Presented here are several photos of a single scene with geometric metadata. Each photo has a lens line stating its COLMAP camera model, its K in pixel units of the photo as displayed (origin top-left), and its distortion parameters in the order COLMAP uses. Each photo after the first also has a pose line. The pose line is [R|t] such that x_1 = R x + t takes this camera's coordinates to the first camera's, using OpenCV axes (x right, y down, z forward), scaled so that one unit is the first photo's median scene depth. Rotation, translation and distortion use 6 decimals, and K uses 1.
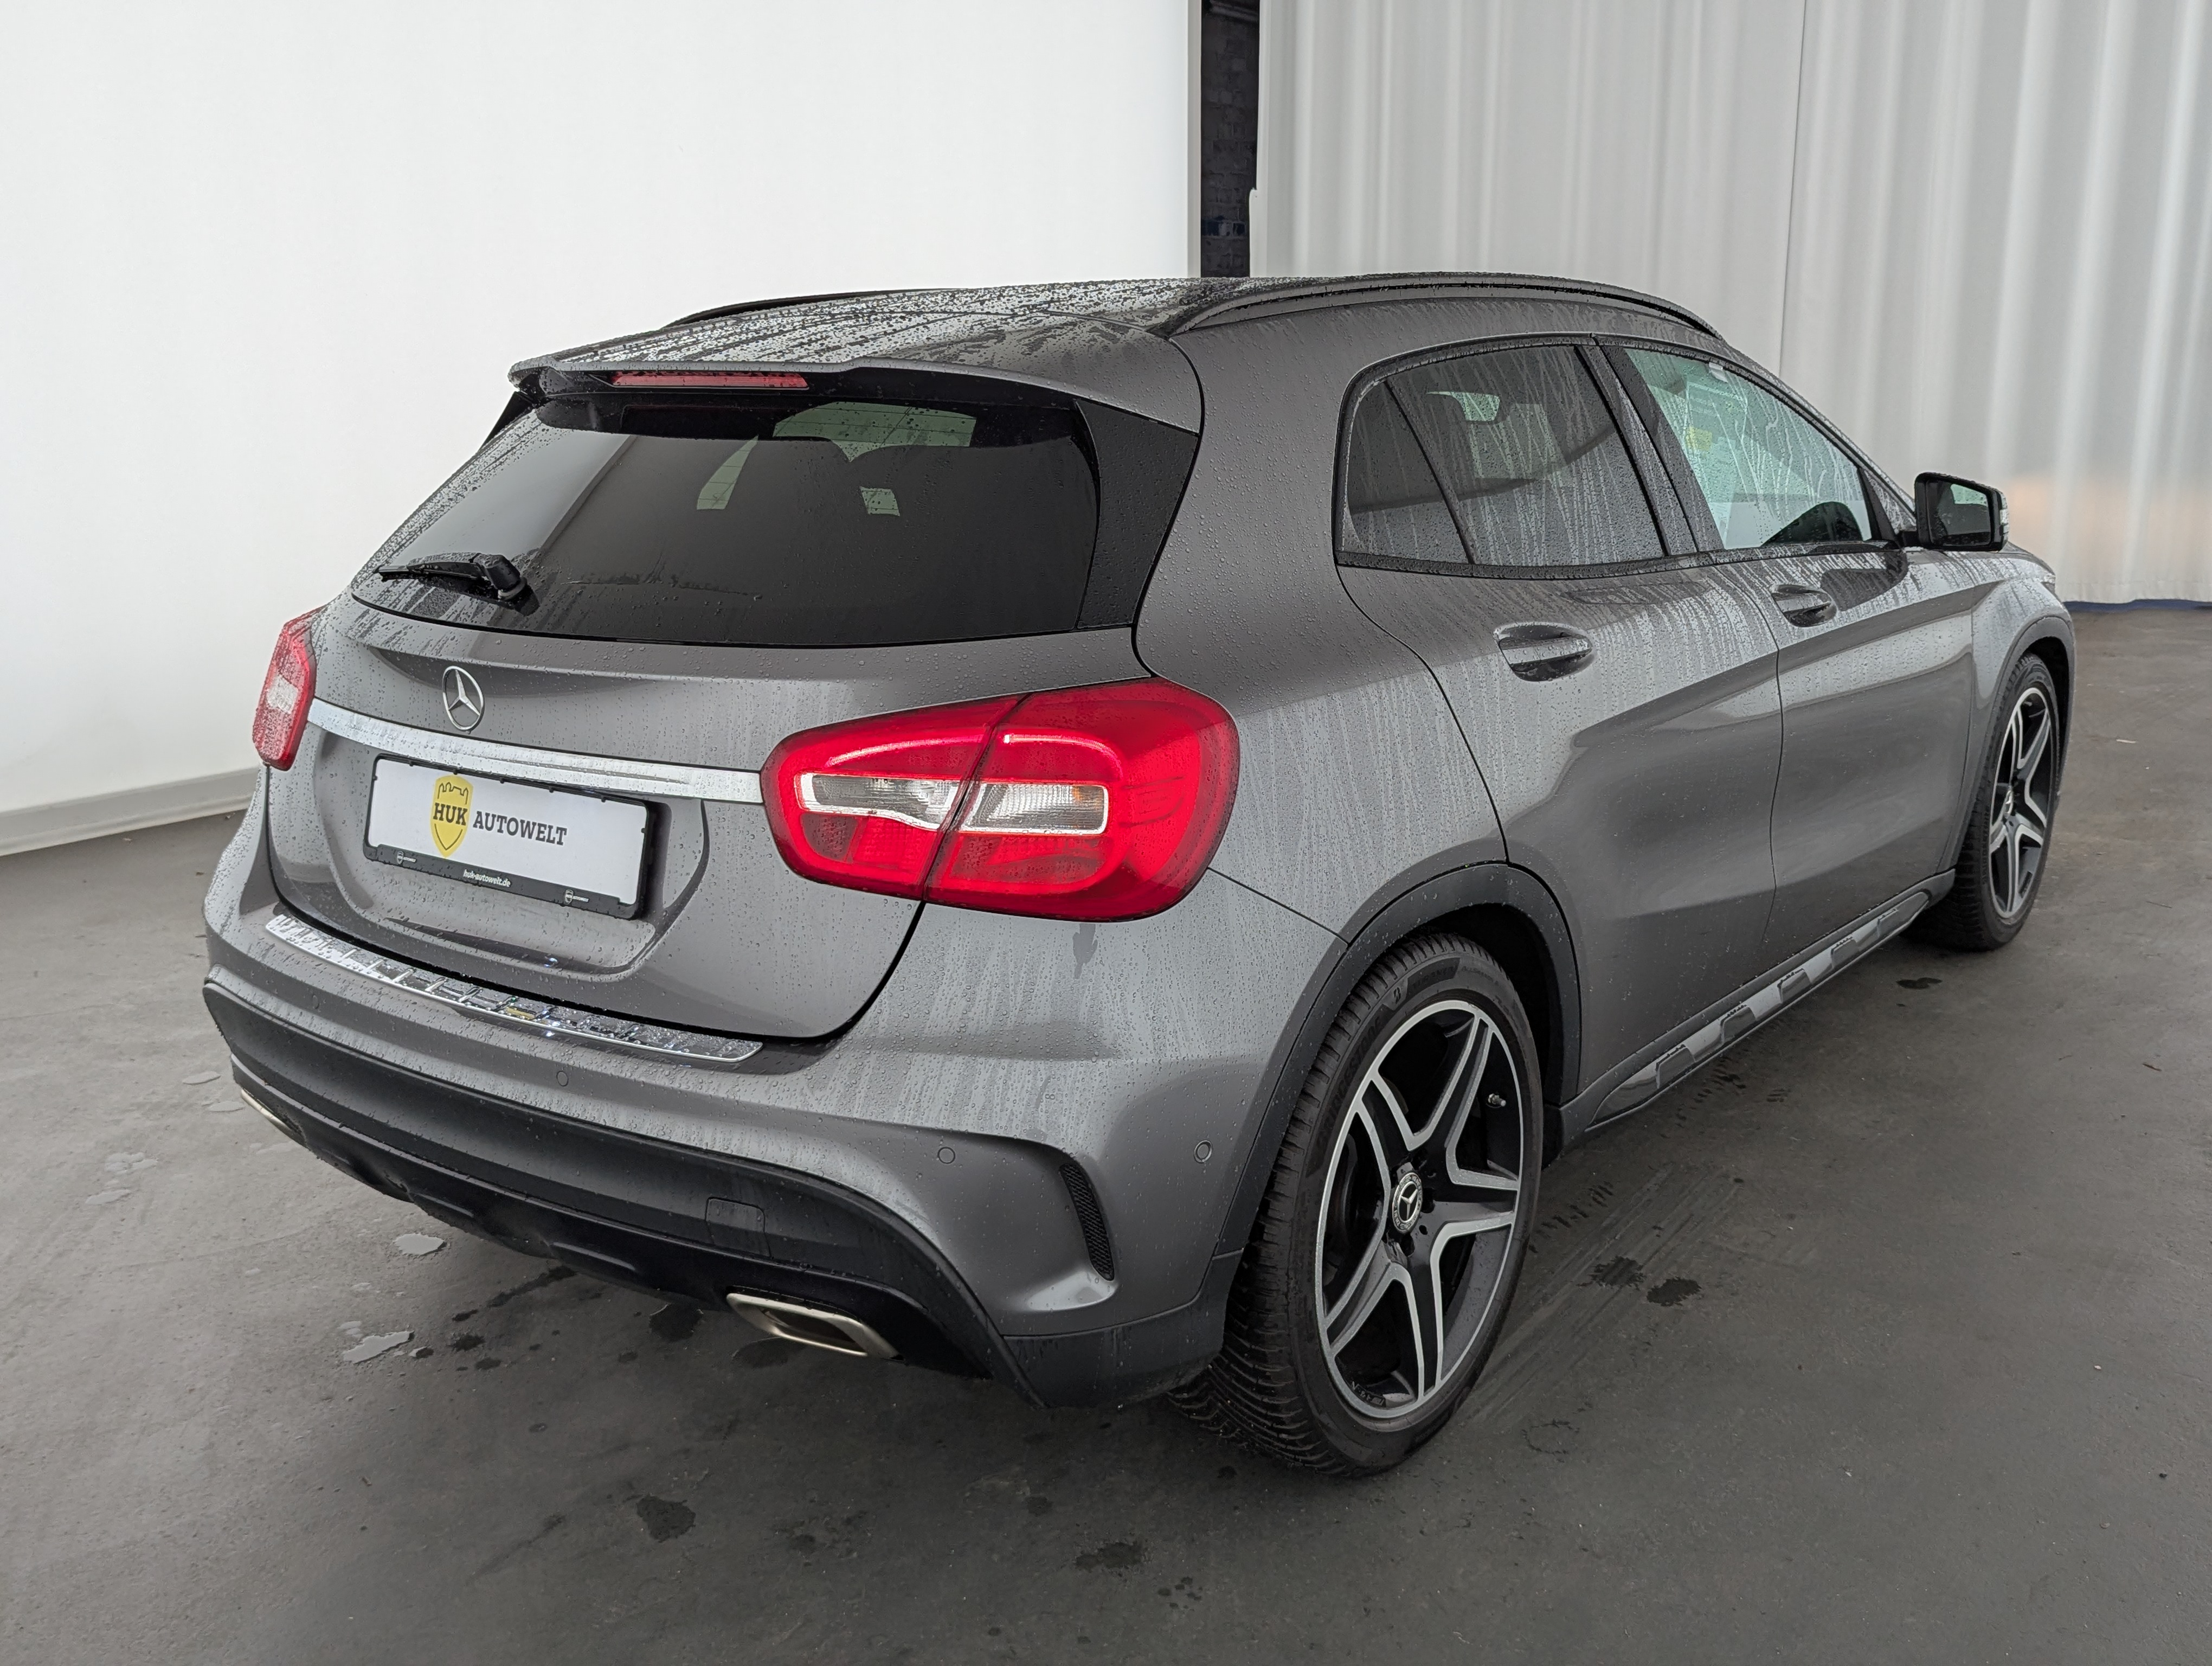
lens RADIAL K [[2036.3, 0, 1096.2], [0, 2036.3, 829.4], [0, 0, 1]] dist [0.038688, 0.000000]
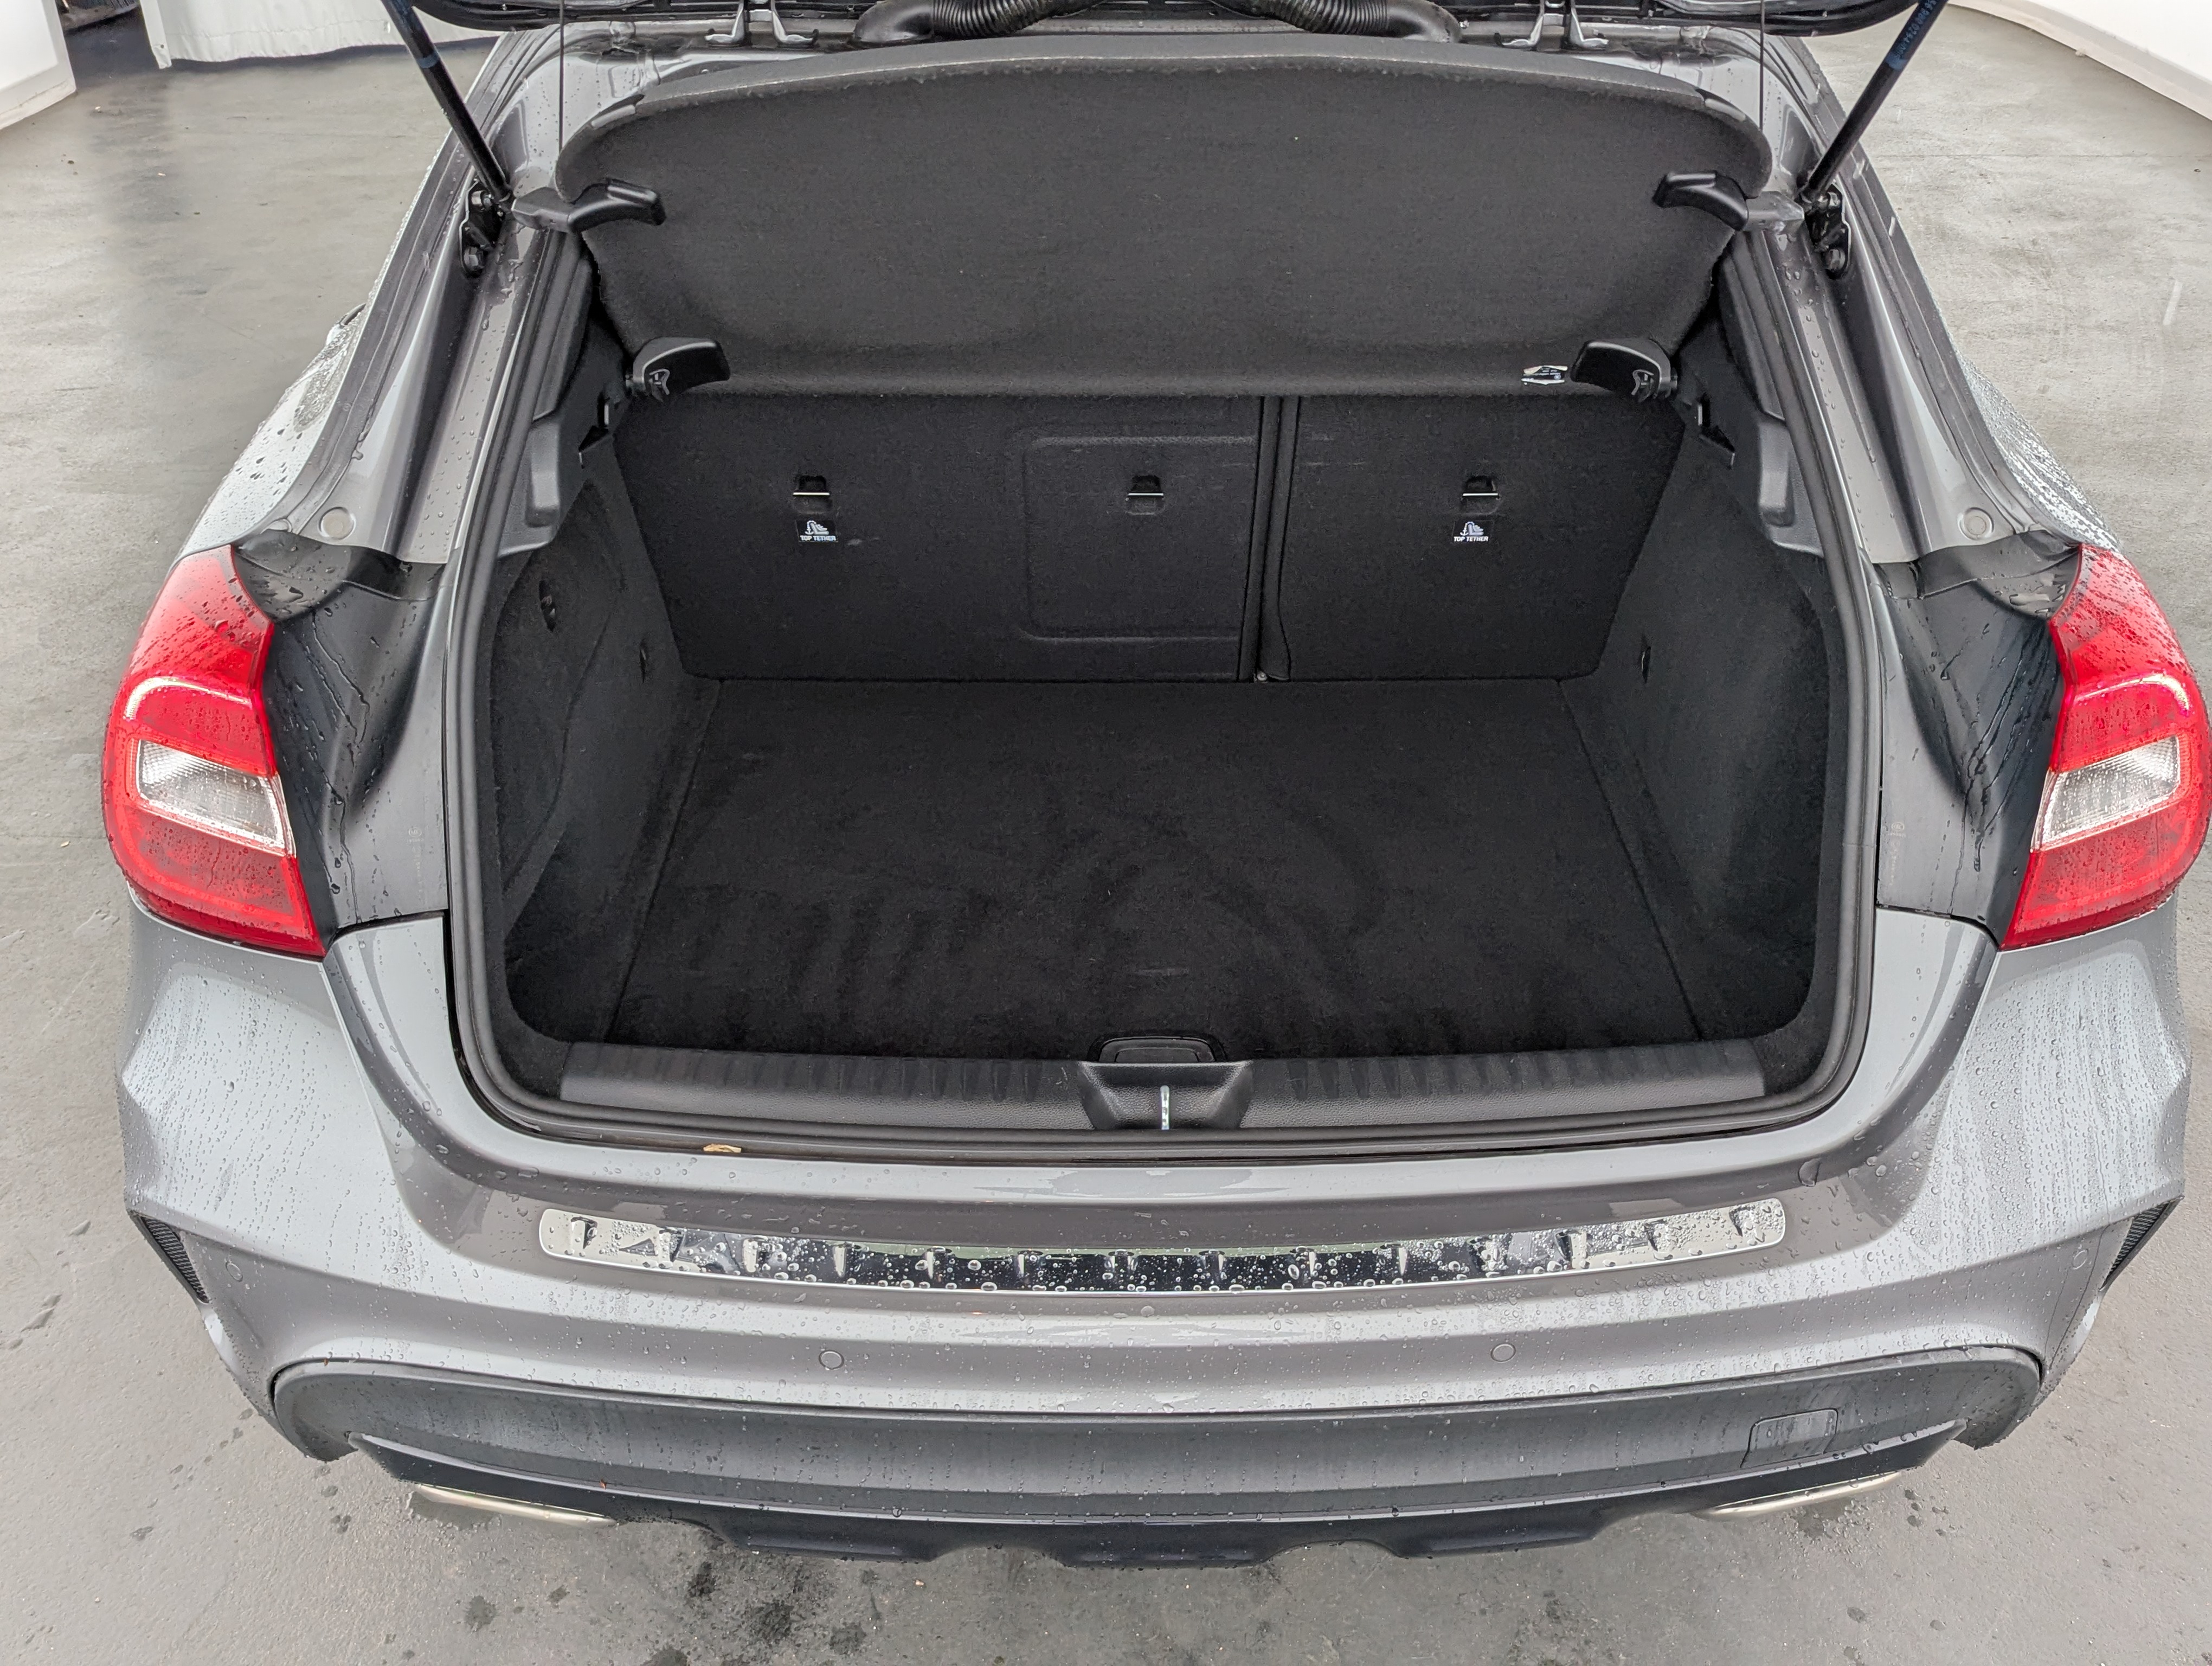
lens RADIAL K [[2036.3, 0, 1151.6], [0, 2036.3, 862.2], [0, 0, 1]] dist [0.038688, 0.000000]
pose [[0.783547, -0.306289, 0.540593, -0.627024], [0.126722, 0.930544, 0.343555, -0.249580], [-0.608272, -0.200687, 0.767939, 0.574629]]
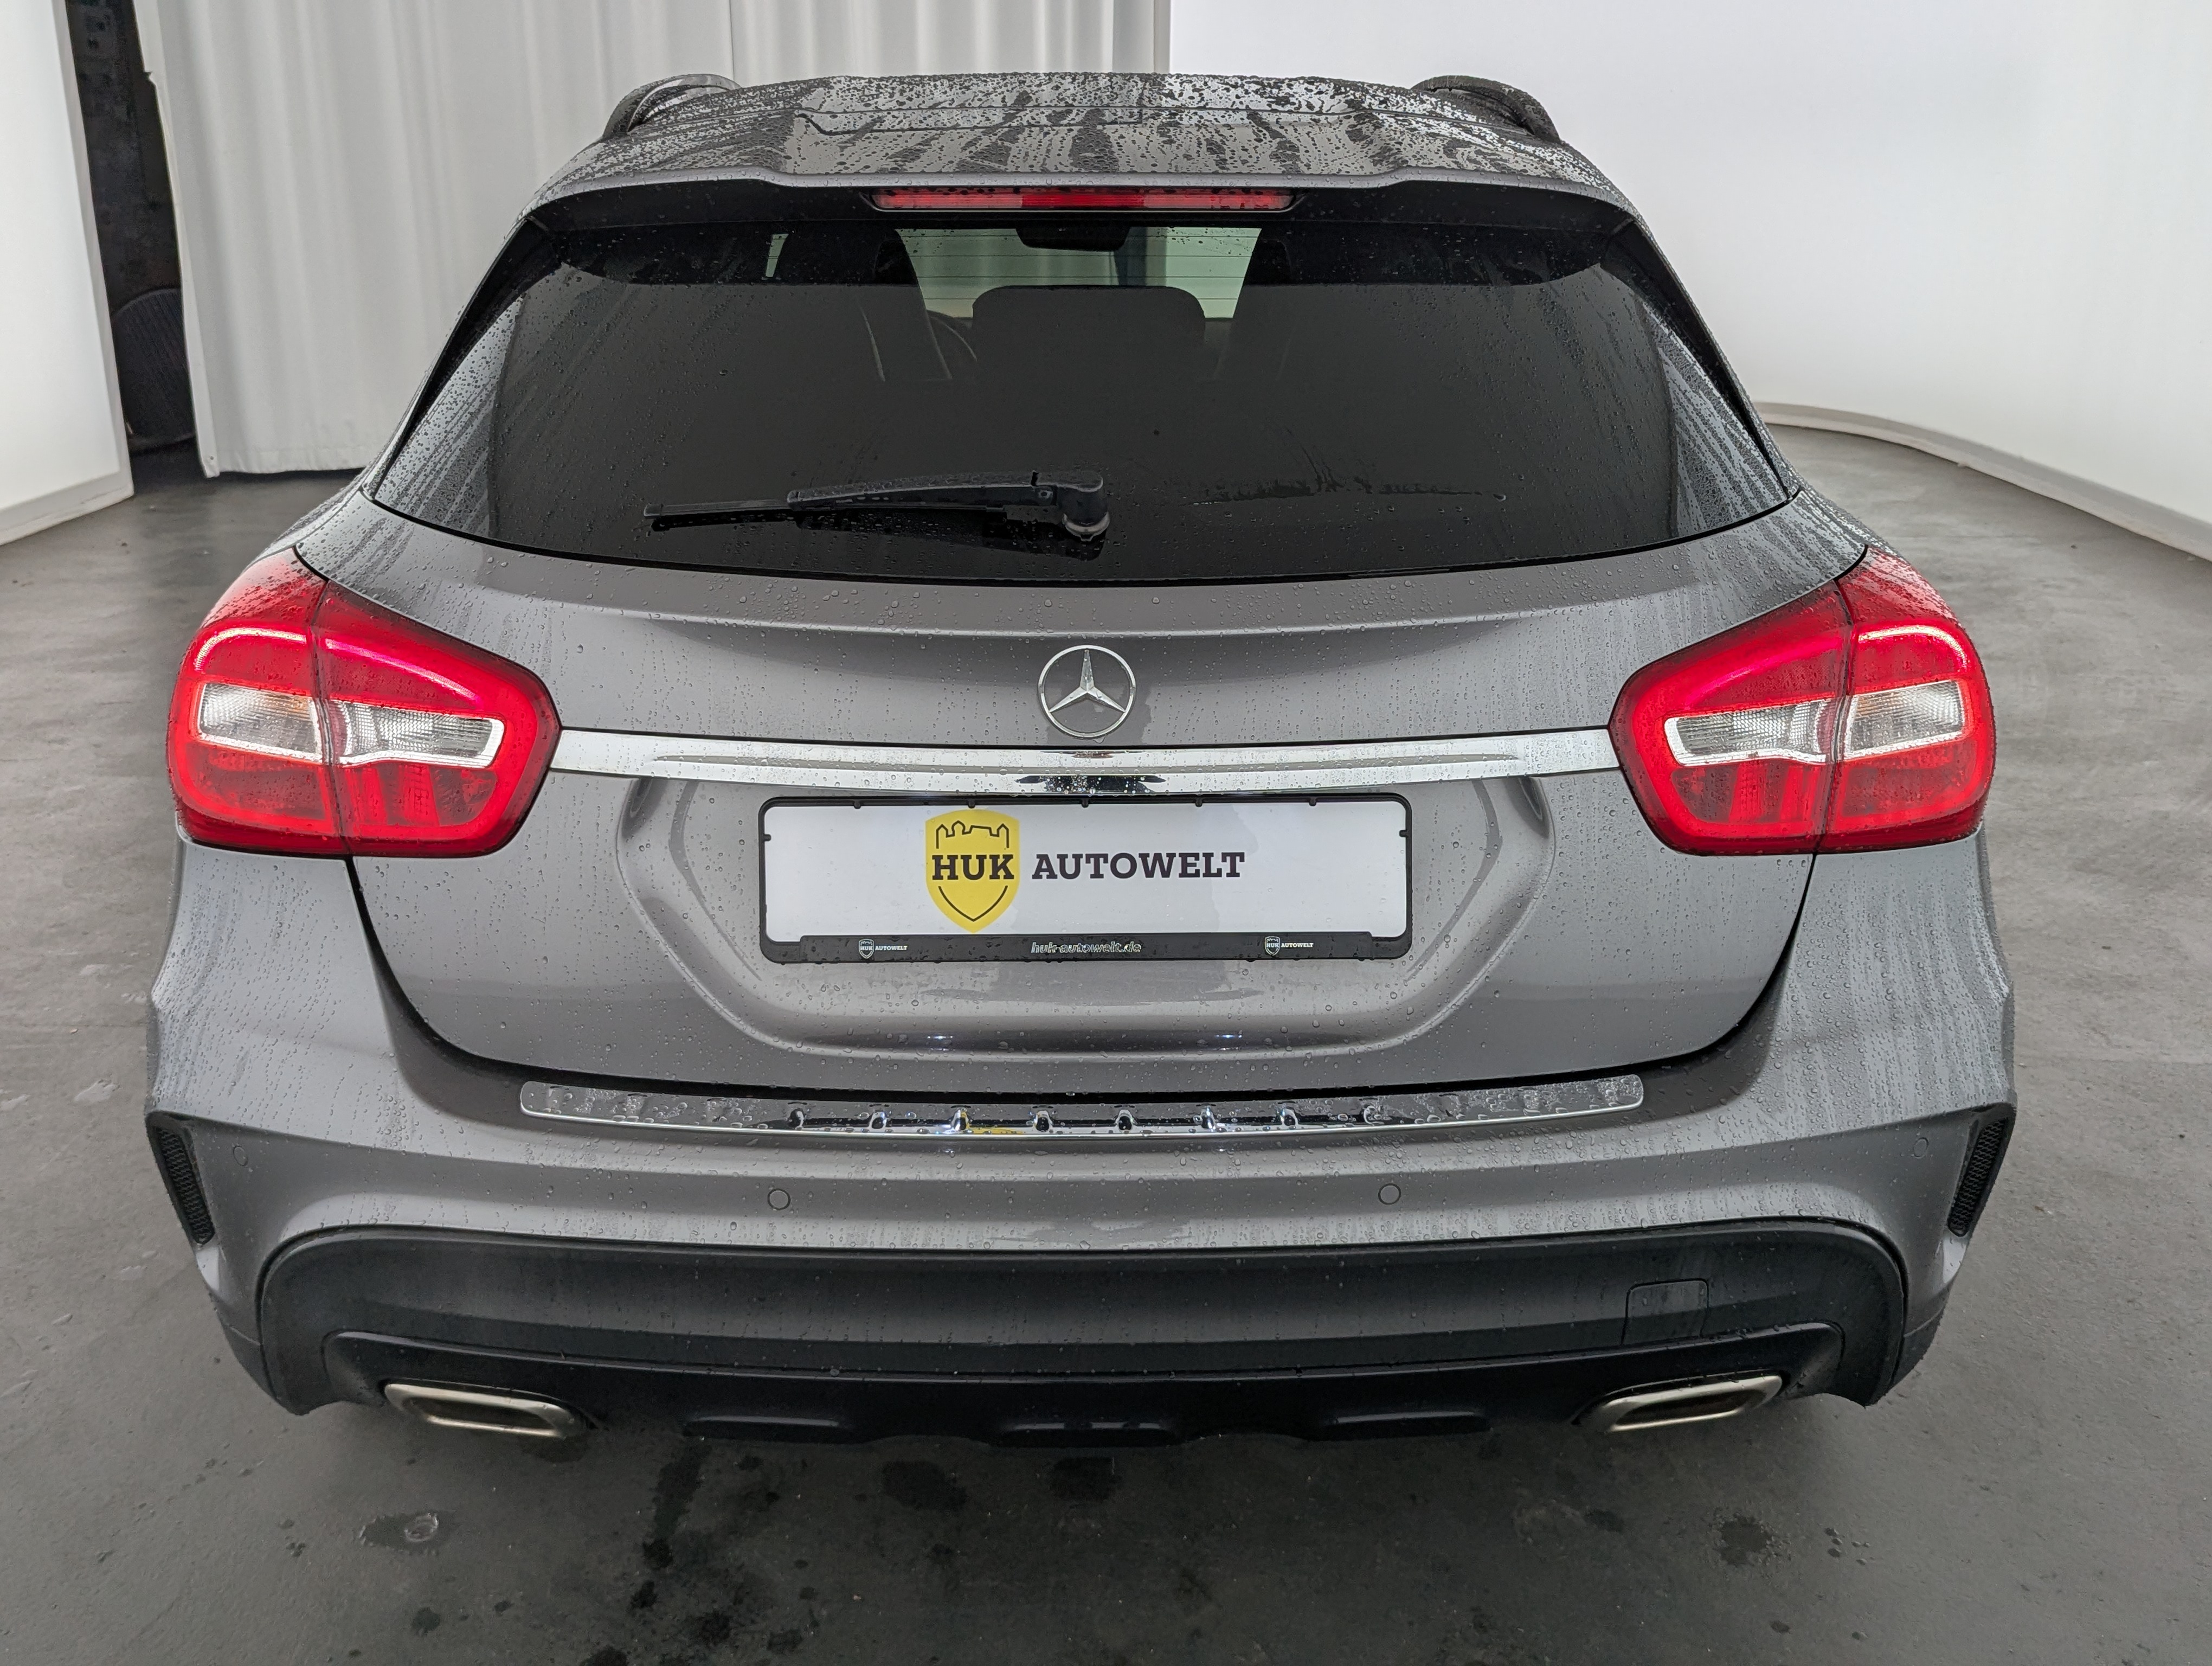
lens RADIAL K [[2036.3, 0, 1110.3], [0, 2036.3, 820.6], [0, 0, 1]] dist [0.038688, 0.000000]
pose [[0.785996, -0.176804, 0.592411, -0.708299], [0.133419, 0.984164, 0.116705, -0.098931], [-0.603664, -0.012691, 0.797138, 0.471144]]
